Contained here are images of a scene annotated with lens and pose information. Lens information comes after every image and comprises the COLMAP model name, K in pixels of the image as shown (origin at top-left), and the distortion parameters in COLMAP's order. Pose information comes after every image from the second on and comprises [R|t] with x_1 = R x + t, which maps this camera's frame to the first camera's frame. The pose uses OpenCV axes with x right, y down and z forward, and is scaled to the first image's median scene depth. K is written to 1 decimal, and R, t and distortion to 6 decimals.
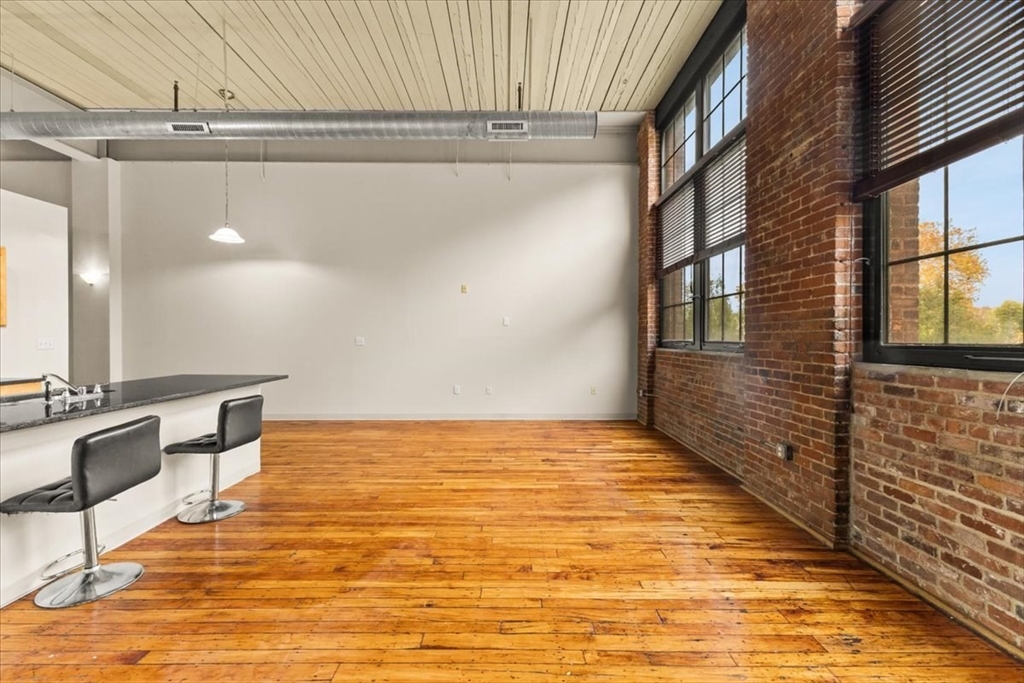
lens RADIAL K [[437.1, 0, 515.0], [0, 437.1, 339.1], [0, 0, 1]] dist [0.010458, -0.001321]
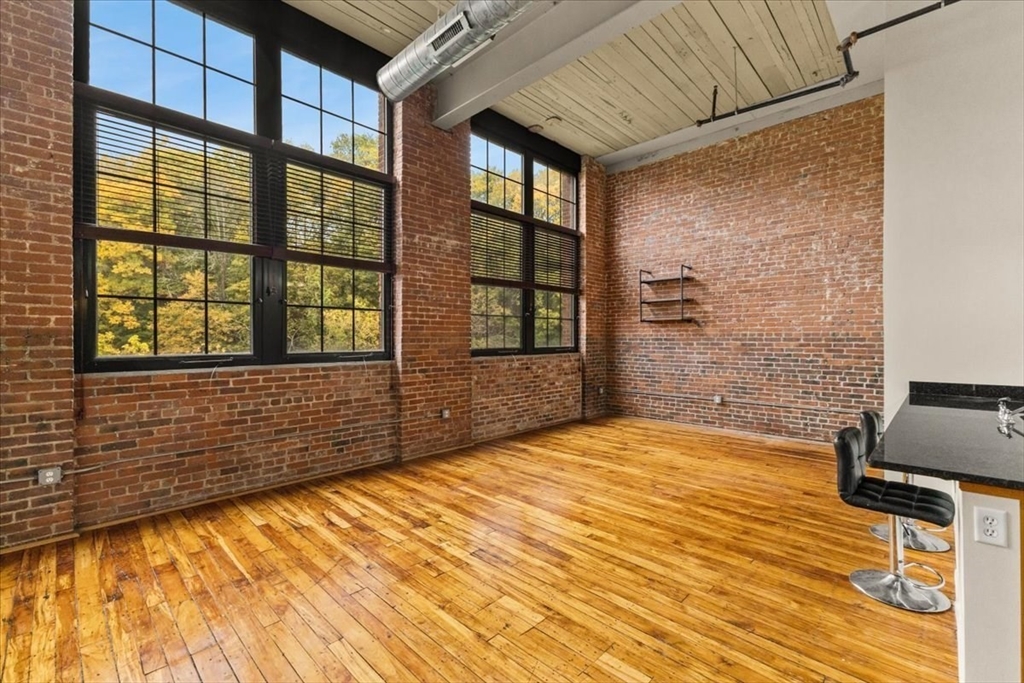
lens RADIAL K [[437.1, 0, 505.3], [0, 437.1, 340.1], [0, 0, 1]] dist [0.010458, -0.001321]
pose [[-0.699634, -0.001449, 0.714500, -0.782815], [0.004452, 0.999970, 0.006388, -0.040475], [-0.714487, 0.007651, -0.699607, 2.069025]]
